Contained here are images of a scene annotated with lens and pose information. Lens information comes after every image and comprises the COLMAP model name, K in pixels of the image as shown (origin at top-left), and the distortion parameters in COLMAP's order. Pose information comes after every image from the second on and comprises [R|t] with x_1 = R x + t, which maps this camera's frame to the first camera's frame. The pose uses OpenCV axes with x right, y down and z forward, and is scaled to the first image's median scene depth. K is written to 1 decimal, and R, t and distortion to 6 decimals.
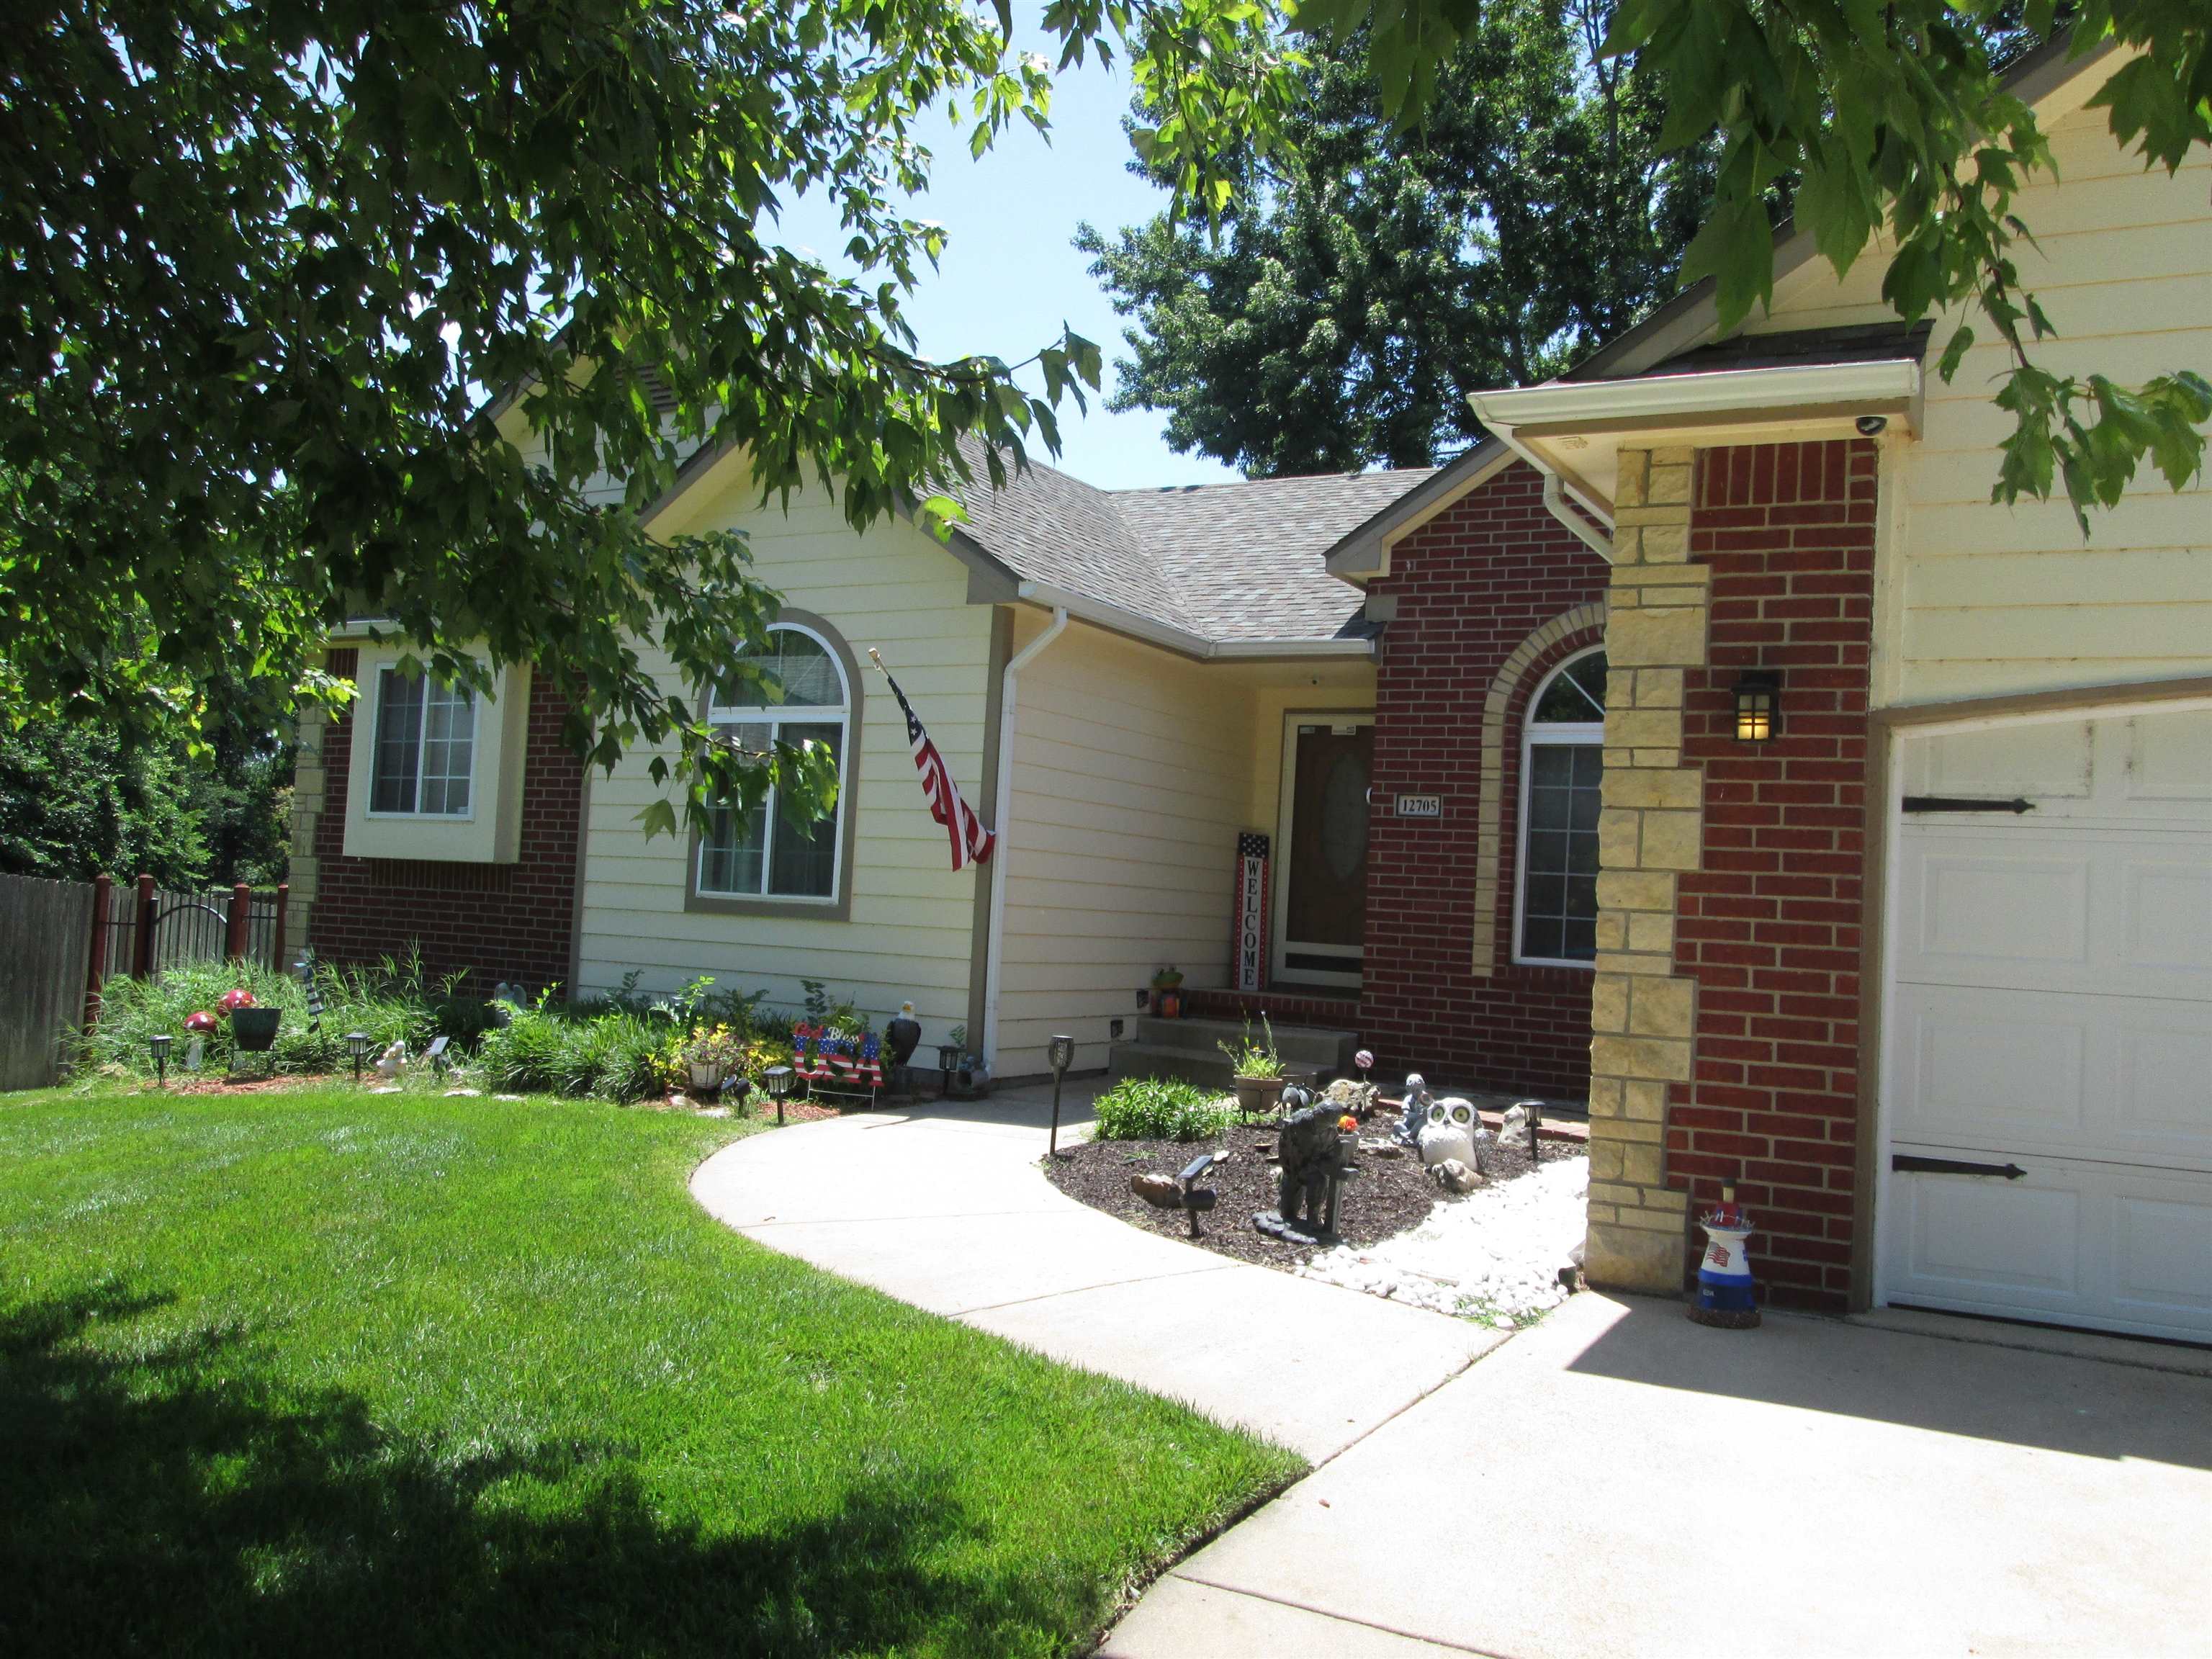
lens RADIAL K [[1903.5, 0, 1106.0], [0, 1903.5, 829.5], [0, 0, 1]] dist [-0.001802, 0.010977]
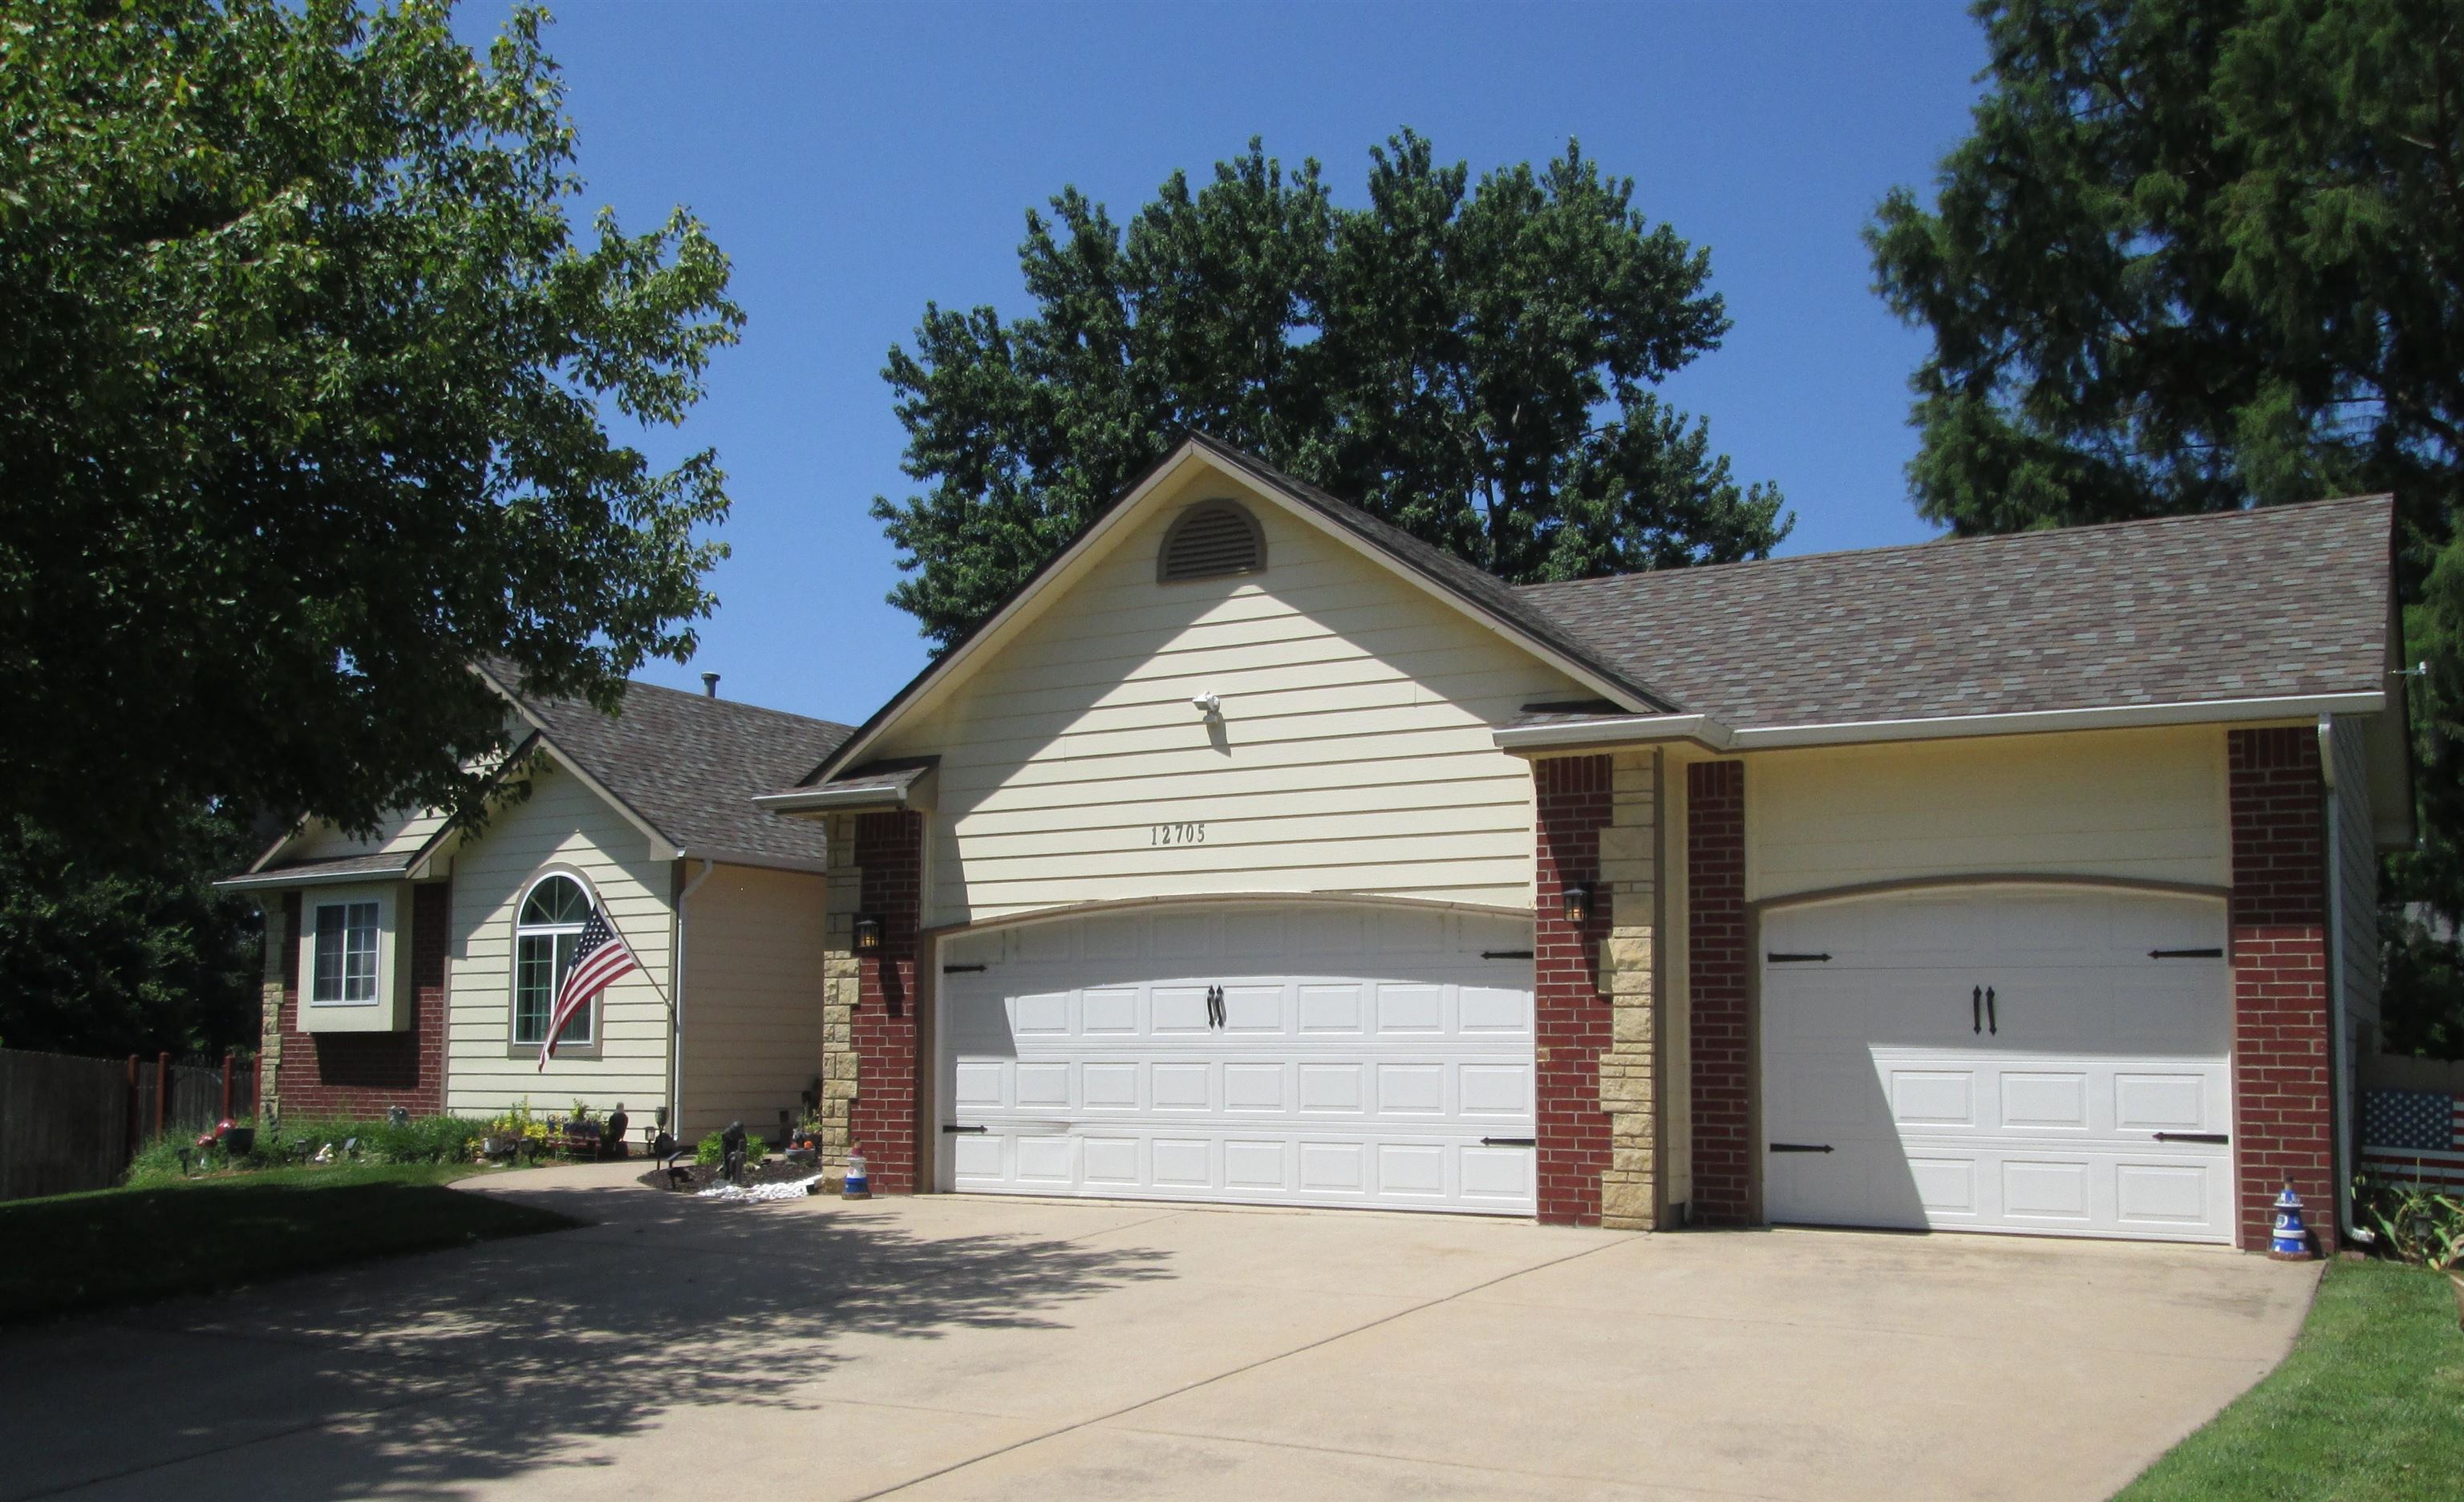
lens RADIAL K [[2601.7, 0, 1232.0], [0, 2601.7, 751.0], [0, 0, 1]] dist [-0.010440, -0.011064]
pose [[0.997177, -0.052820, -0.053359, 0.491835], [0.048185, 0.995240, -0.084705, 0.003506], [0.057579, 0.081895, 0.994976, -1.090309]]
